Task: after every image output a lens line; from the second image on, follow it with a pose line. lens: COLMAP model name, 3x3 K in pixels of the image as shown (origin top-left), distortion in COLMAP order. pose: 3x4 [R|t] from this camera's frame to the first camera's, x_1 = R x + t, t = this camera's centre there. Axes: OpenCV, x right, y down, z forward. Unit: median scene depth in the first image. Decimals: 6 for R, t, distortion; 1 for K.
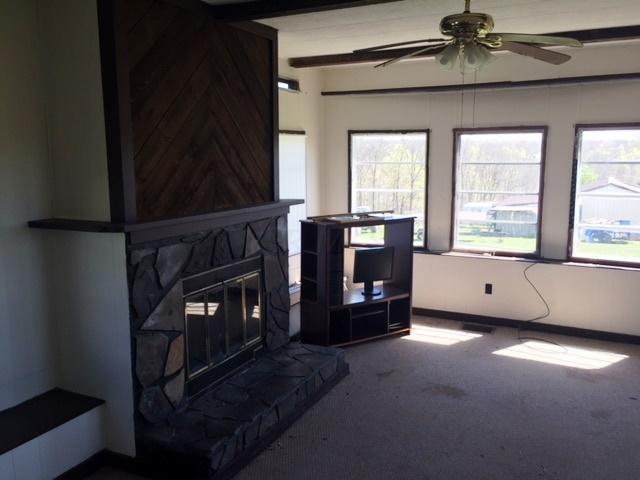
lens RADIAL K [[551.6, 0, 320.0], [0, 551.6, 240.0], [0, 0, 1]] dist [0.084232, -0.111509]
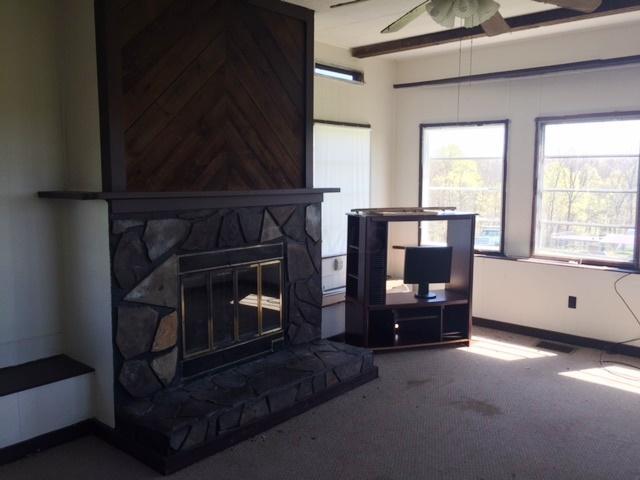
lens RADIAL K [[551.6, 0, 320.0], [0, 551.6, 240.0], [0, 0, 1]] dist [0.084232, -0.111509]
pose [[0.965401, 0.036756, -0.258166, 0.205181], [-0.045804, 0.998526, -0.029119, 0.048974], [0.256716, 0.039937, 0.965662, 0.088463]]
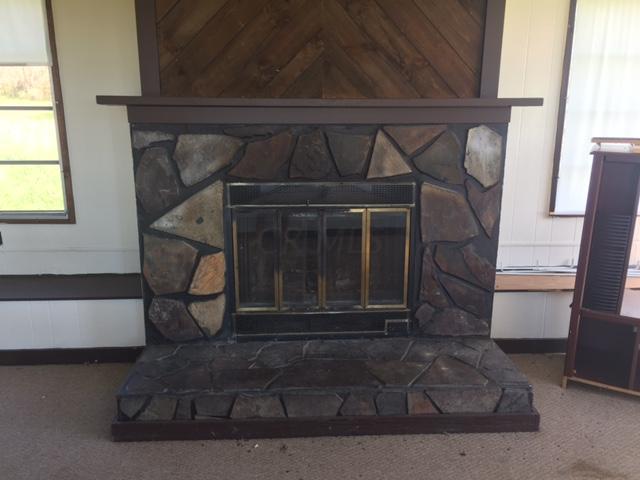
lens RADIAL K [[551.6, 0, 320.0], [0, 551.6, 240.0], [0, 0, 1]] dist [0.084232, -0.111509]
pose [[0.486877, 0.225712, -0.843804, 0.396588], [-0.136773, 0.973820, 0.181572, -0.008585], [0.862696, 0.027007, 0.505001, 0.593651]]
